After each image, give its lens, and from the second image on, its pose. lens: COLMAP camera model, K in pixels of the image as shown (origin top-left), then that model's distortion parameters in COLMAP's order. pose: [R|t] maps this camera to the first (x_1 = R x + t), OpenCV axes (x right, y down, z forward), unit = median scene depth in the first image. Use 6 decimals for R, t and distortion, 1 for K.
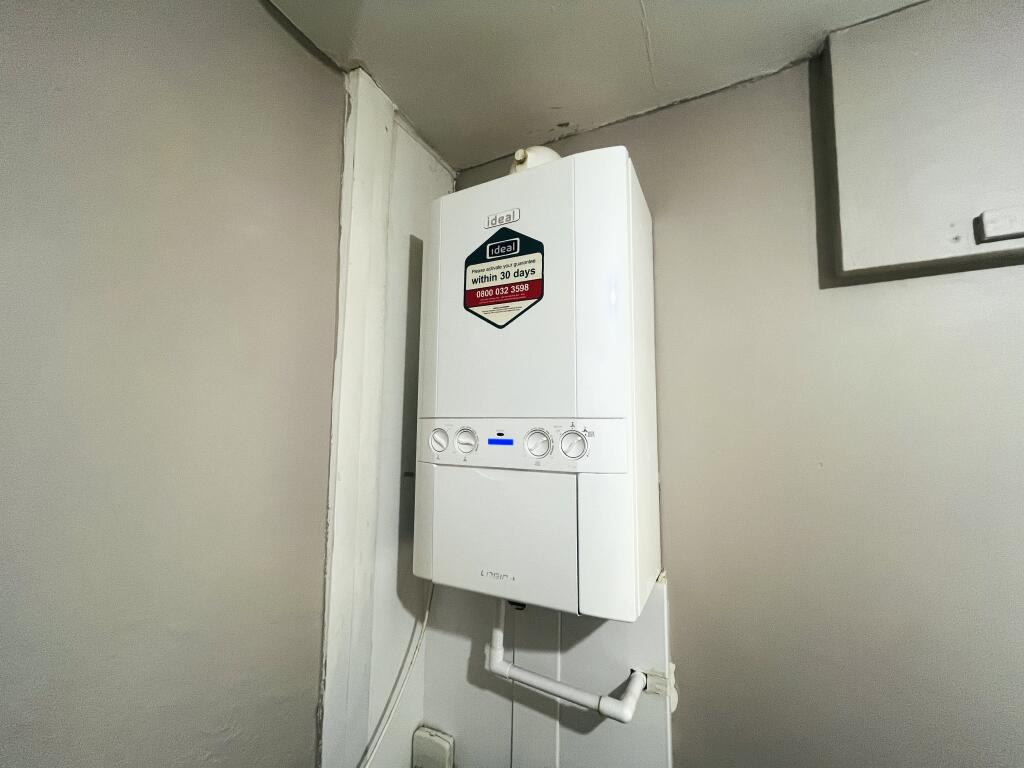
lens RADIAL K [[421.4, 0, 501.6], [0, 421.4, 387.7], [0, 0, 1]] dist [-0.002780, -0.000428]
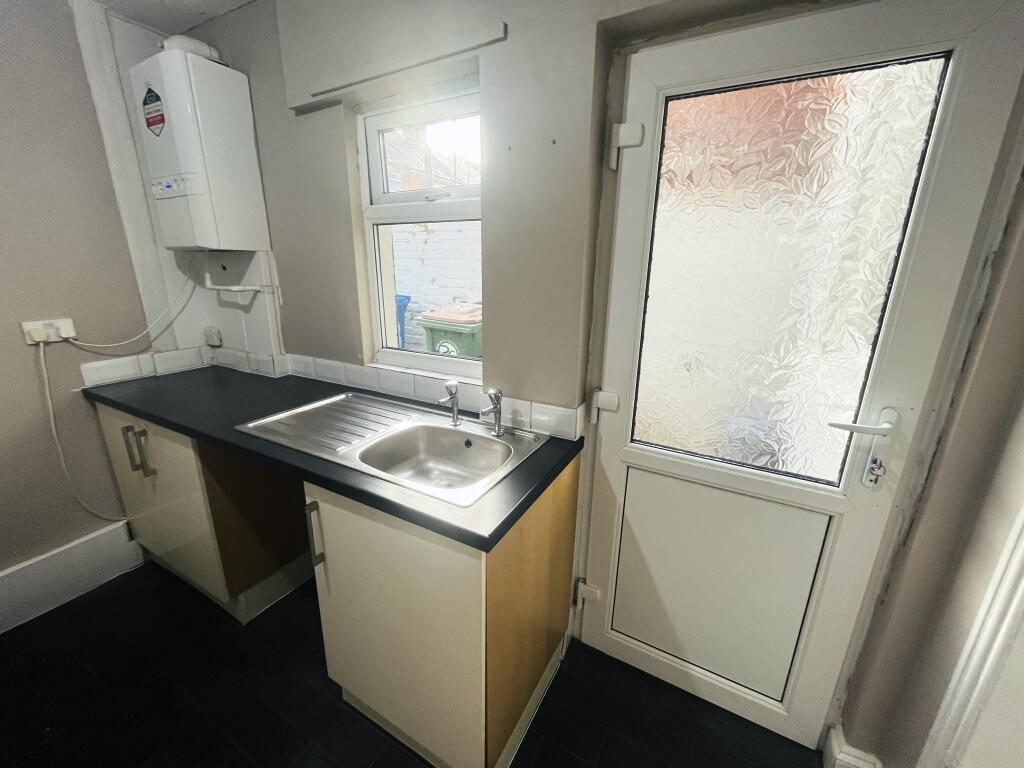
lens RADIAL K [[421.4, 0, 501.6], [0, 421.4, 387.7], [0, 0, 1]] dist [-0.002780, -0.000428]
pose [[0.999796, 0.005763, -0.019354, 1.983519], [0.001826, 0.928690, 0.370852, 0.303577], [0.020111, -0.370812, 0.928490, -1.720374]]
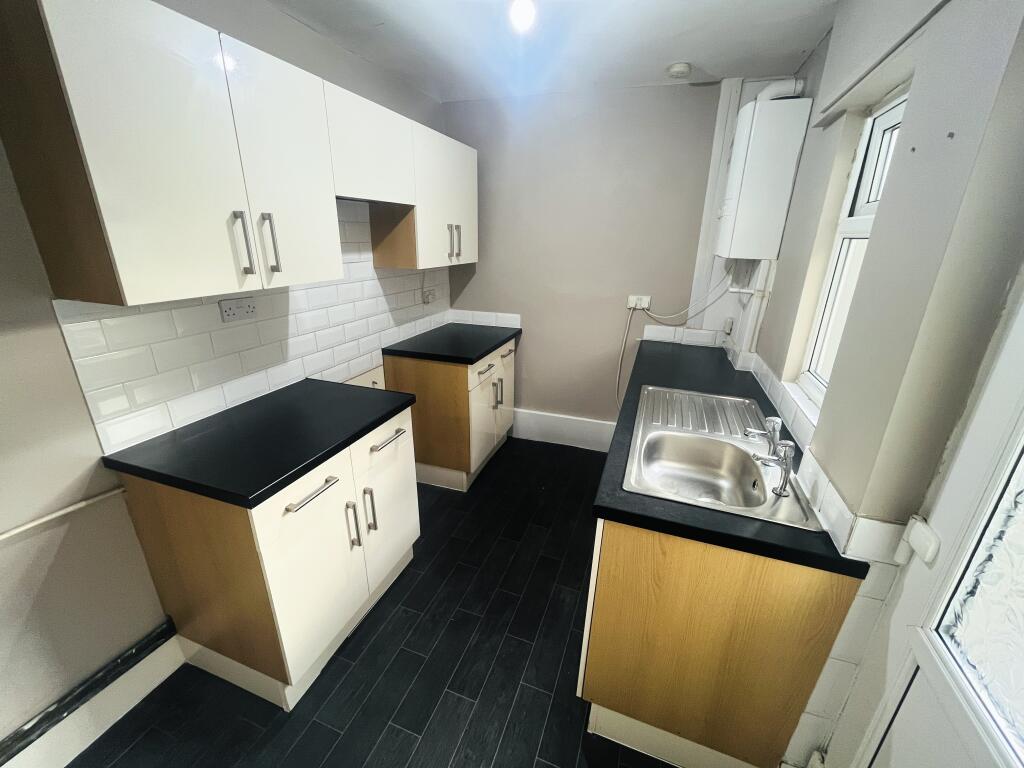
lens RADIAL K [[412.7, 0, 512.0], [0, 412.7, 384.0], [0, 0, 1]] dist [-0.002047, -0.000232]
pose [[0.148014, 0.324173, -0.934347, 3.107077], [0.075812, 0.938254, 0.337538, 0.192963], [0.986075, -0.120795, 0.114298, -1.207754]]
